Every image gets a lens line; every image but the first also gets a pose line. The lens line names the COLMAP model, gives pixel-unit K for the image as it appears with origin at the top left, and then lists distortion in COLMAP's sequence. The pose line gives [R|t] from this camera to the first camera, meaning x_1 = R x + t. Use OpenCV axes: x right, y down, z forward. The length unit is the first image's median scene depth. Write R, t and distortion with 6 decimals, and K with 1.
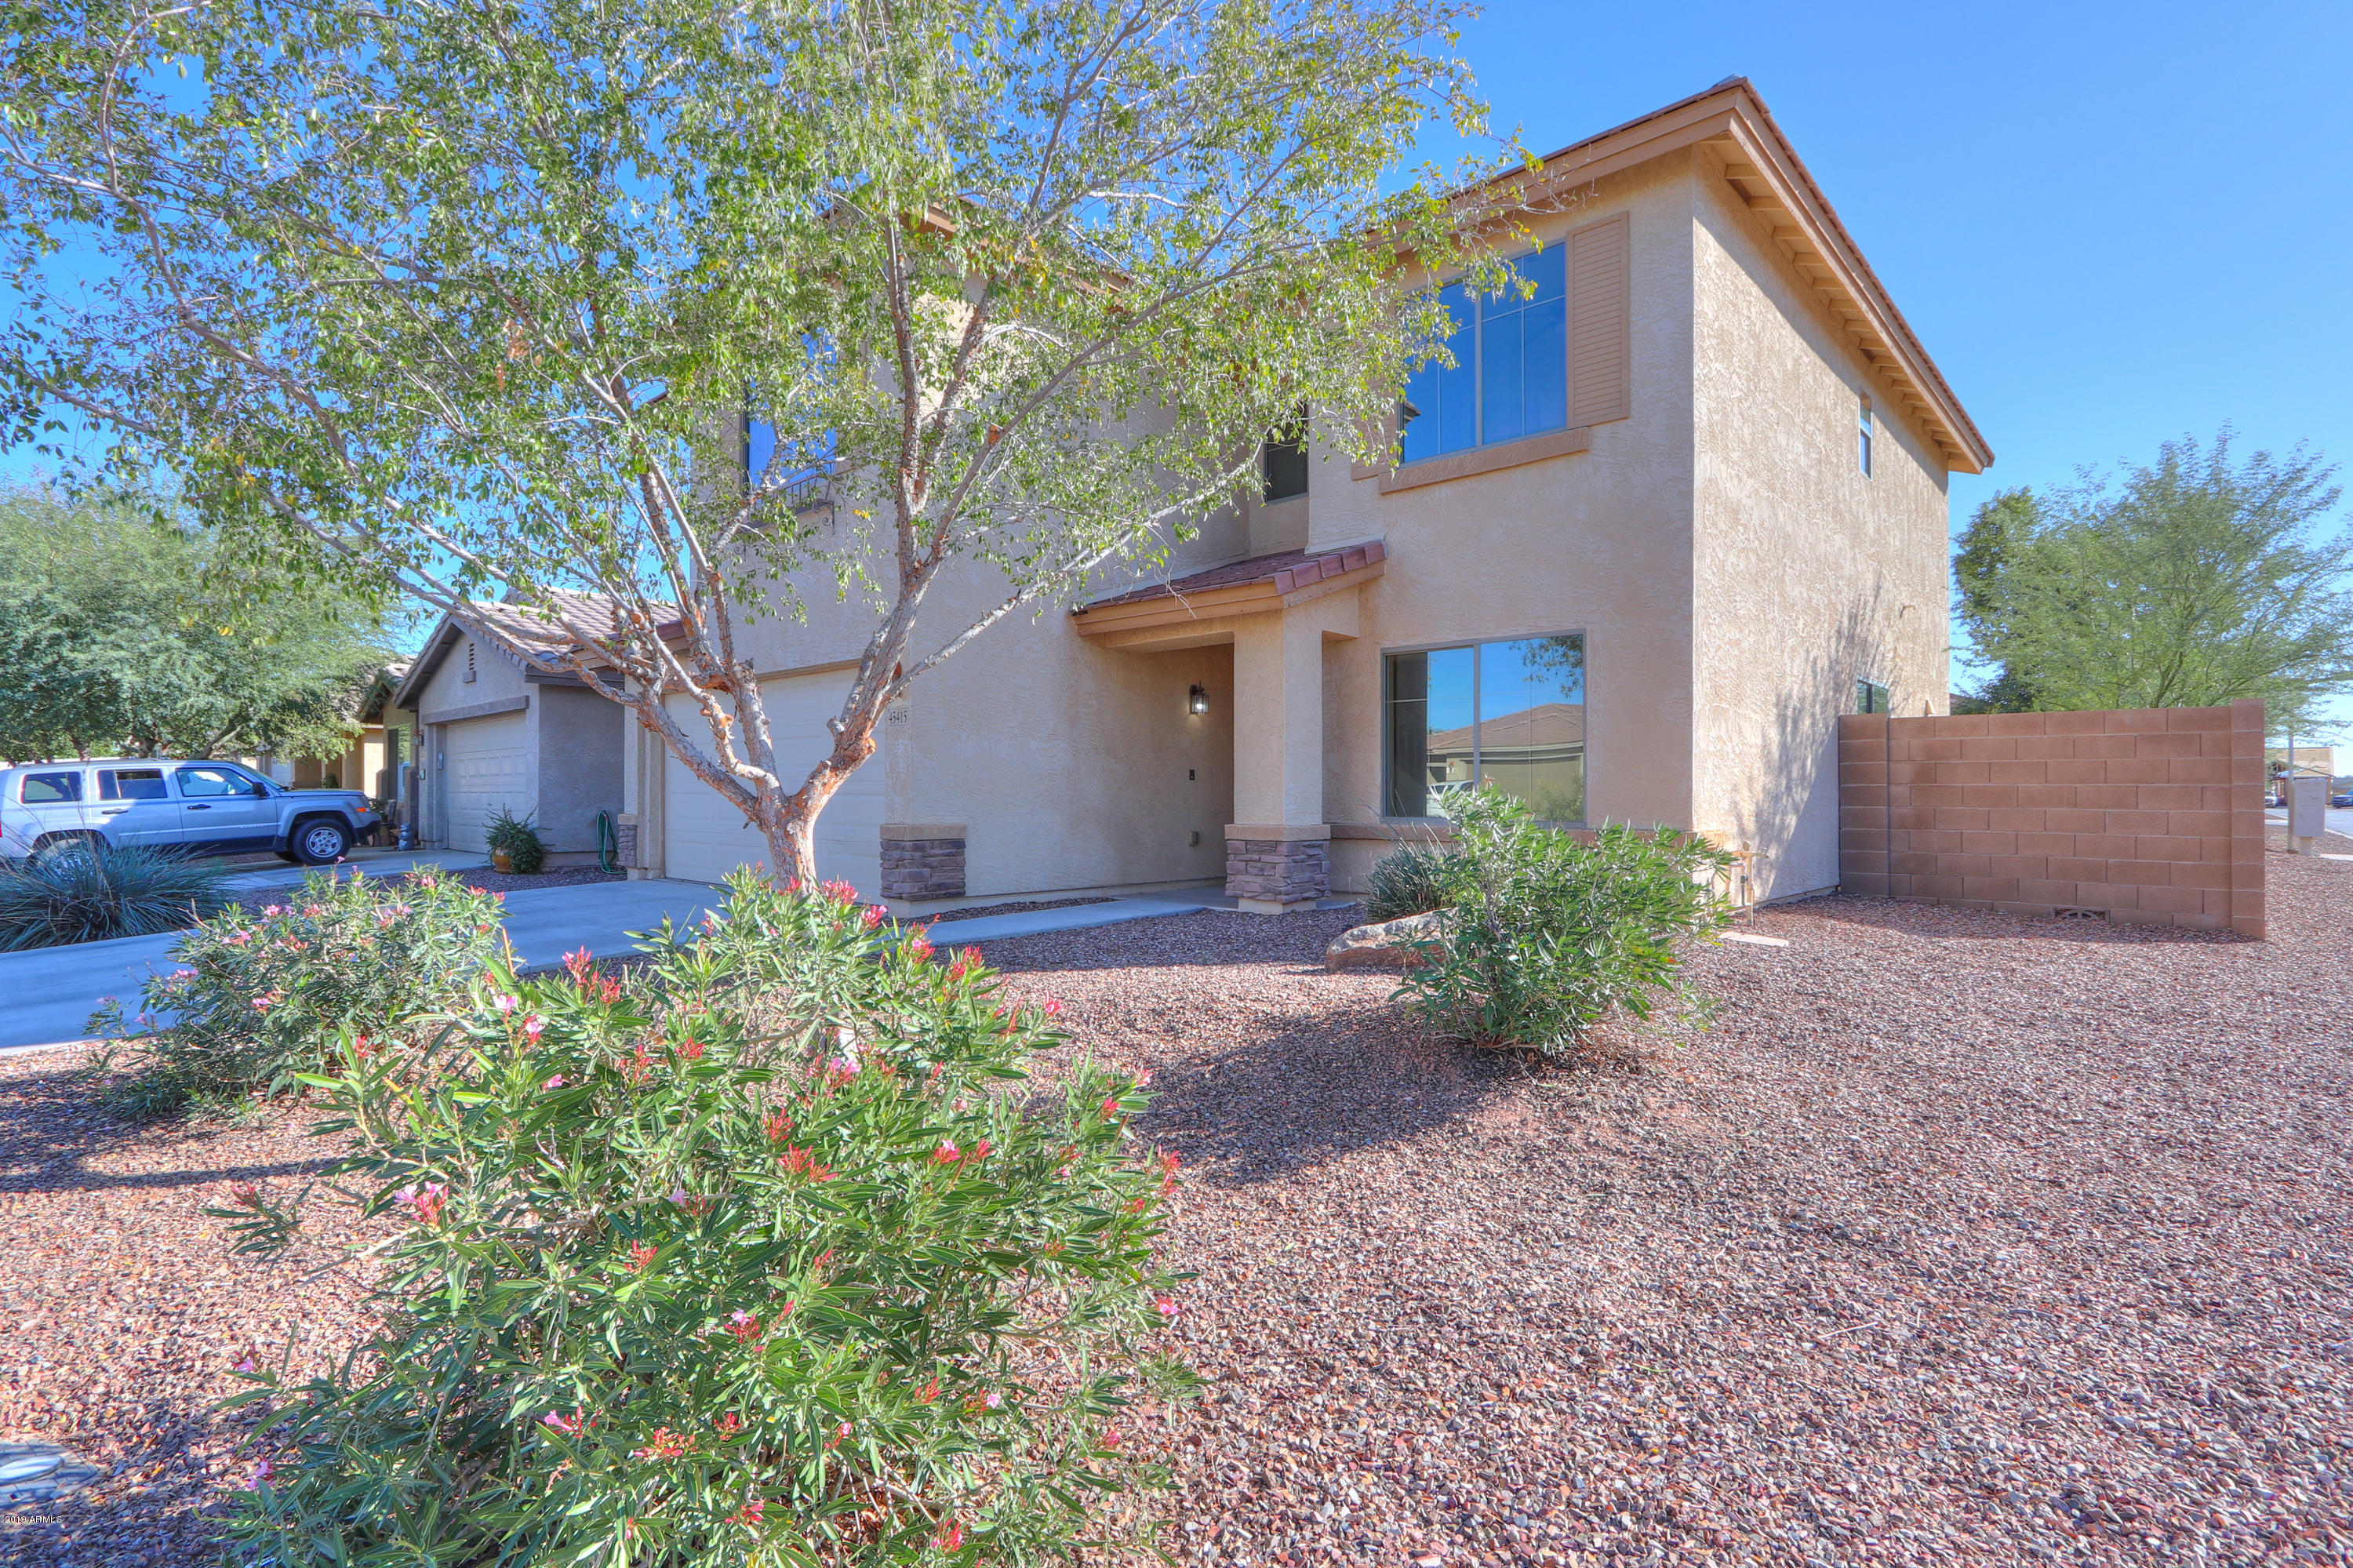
lens RADIAL K [[1088.8, 0, 1191.7], [0, 1088.8, 787.5], [0, 0, 1]] dist [0.004178, 0.000749]
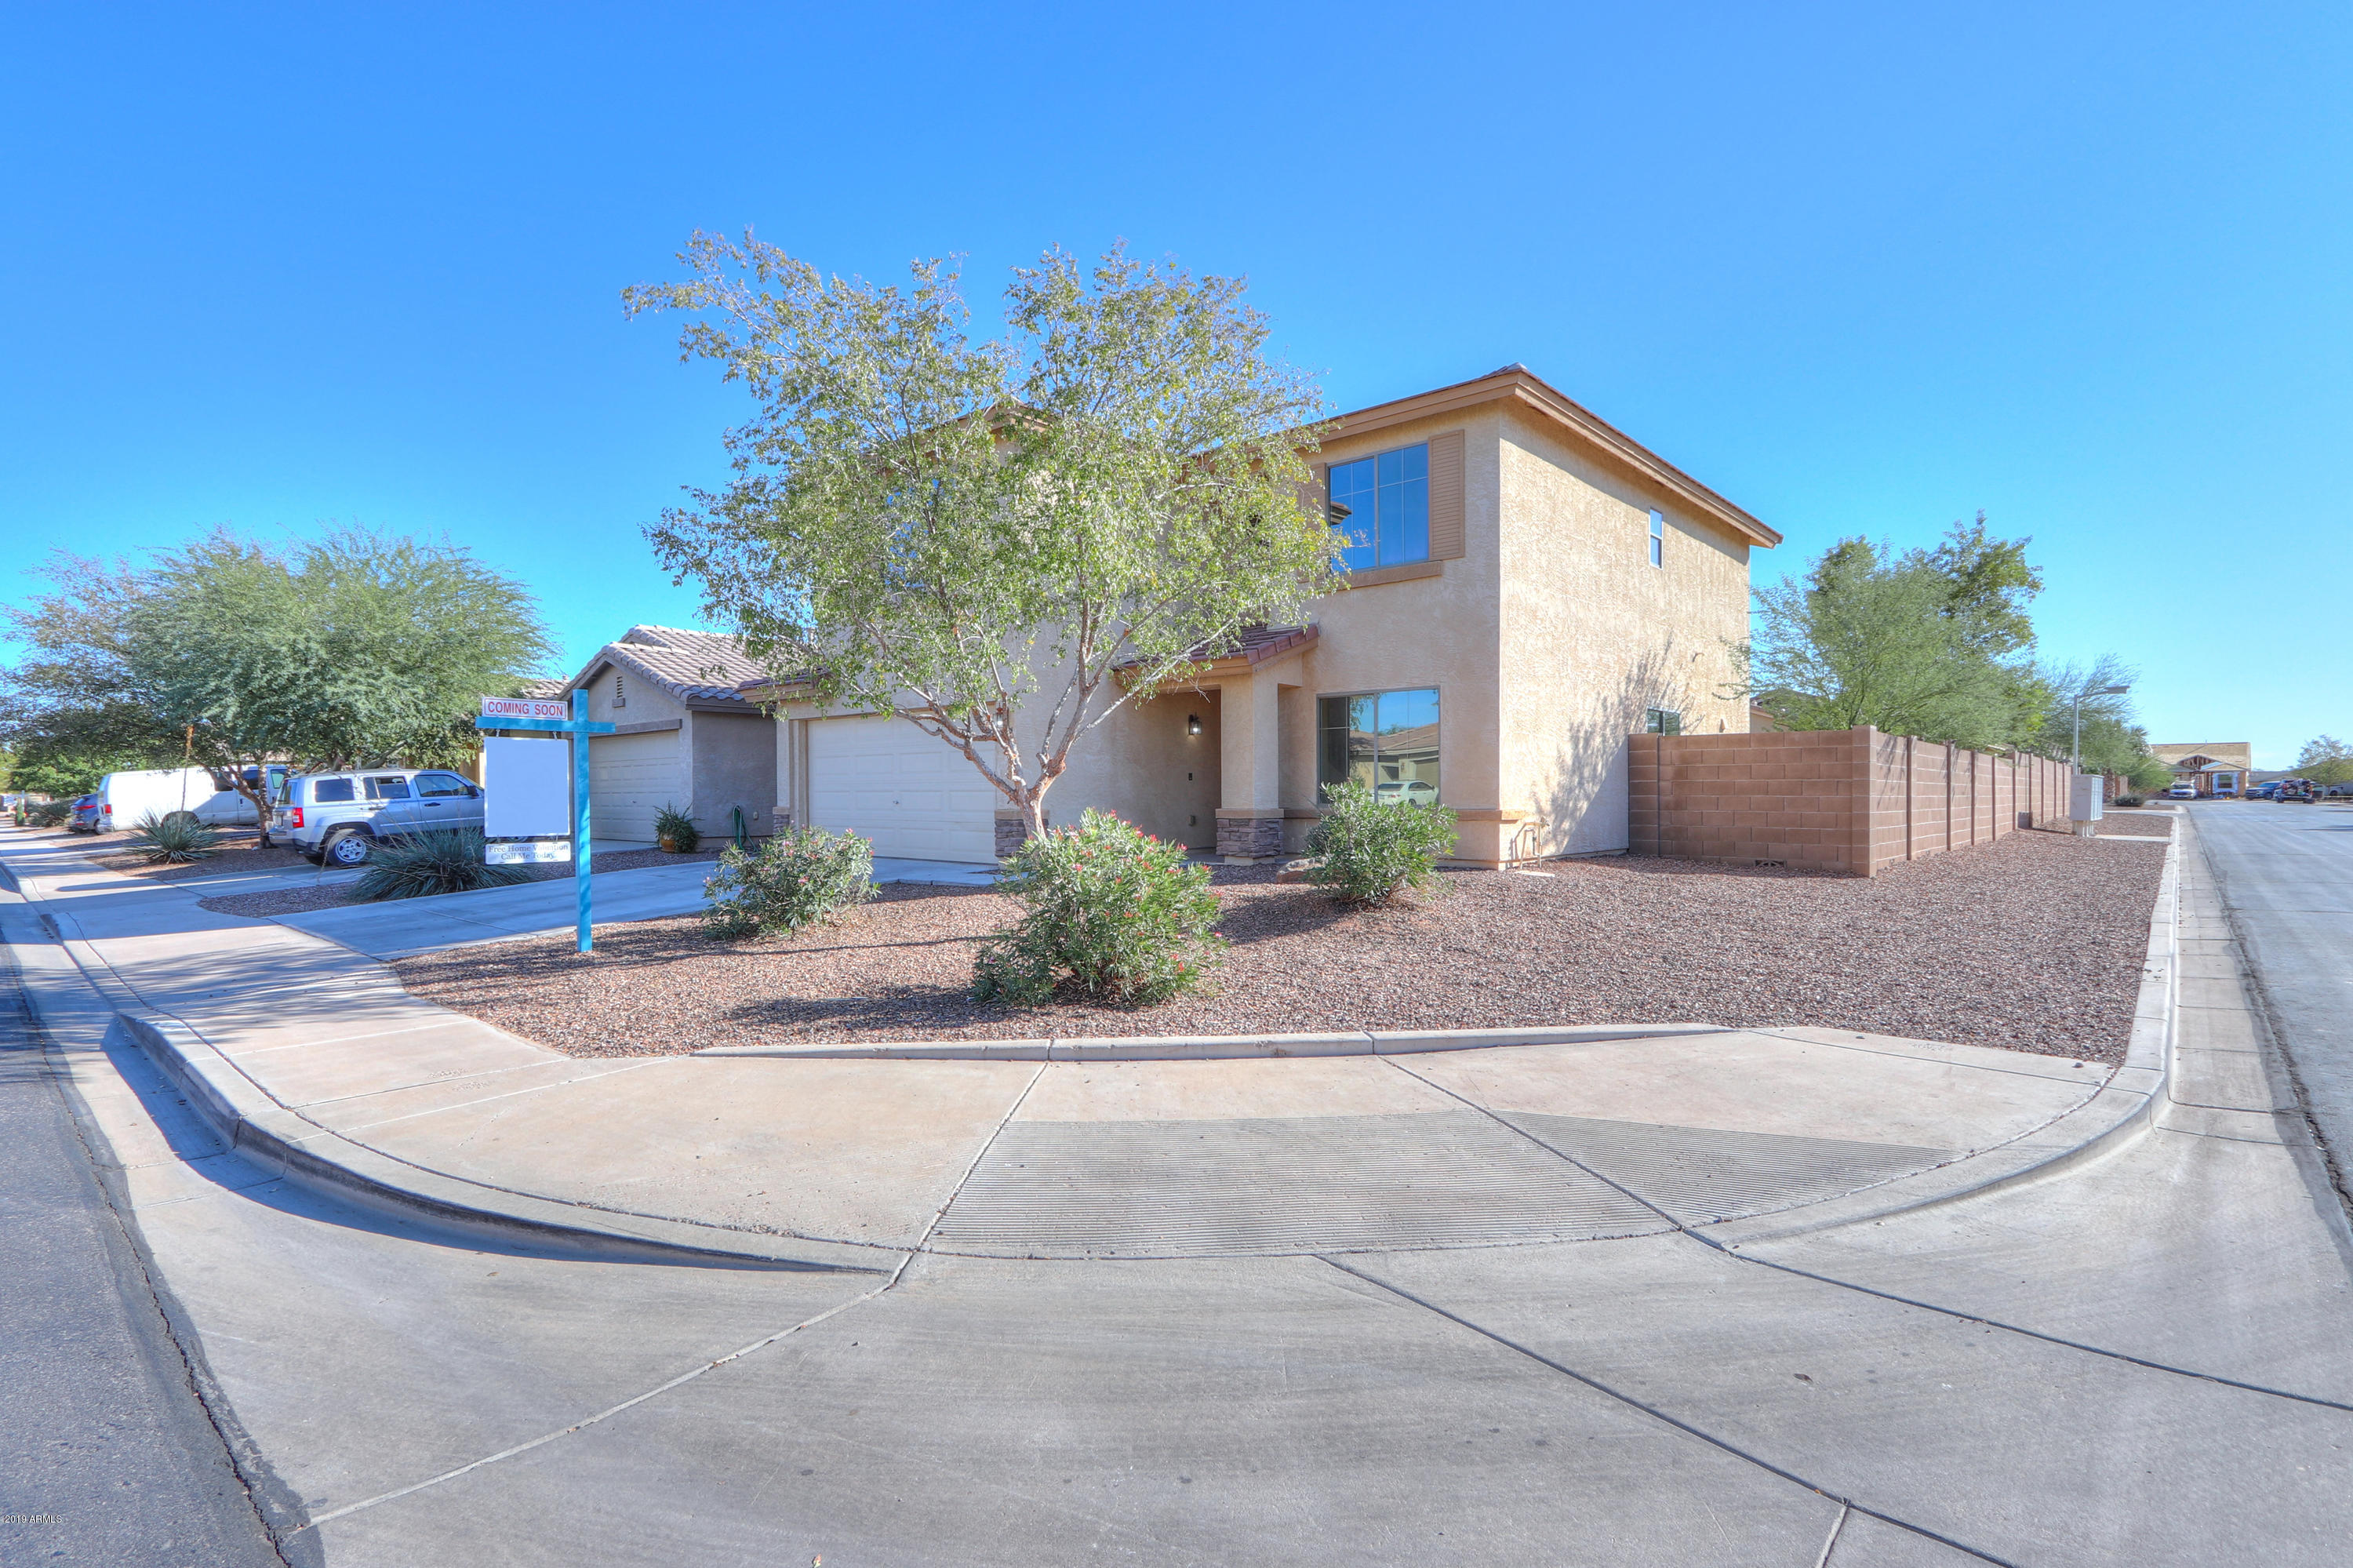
lens RADIAL K [[1088.8, 0, 1166.8], [0, 1088.8, 792.3], [0, 0, 1]] dist [0.004178, 0.000749]
pose [[0.999982, -0.005315, 0.002817, -0.043413], [0.005301, 0.999973, 0.005044, 0.002126], [-0.002844, -0.005029, 0.999983, -0.547574]]
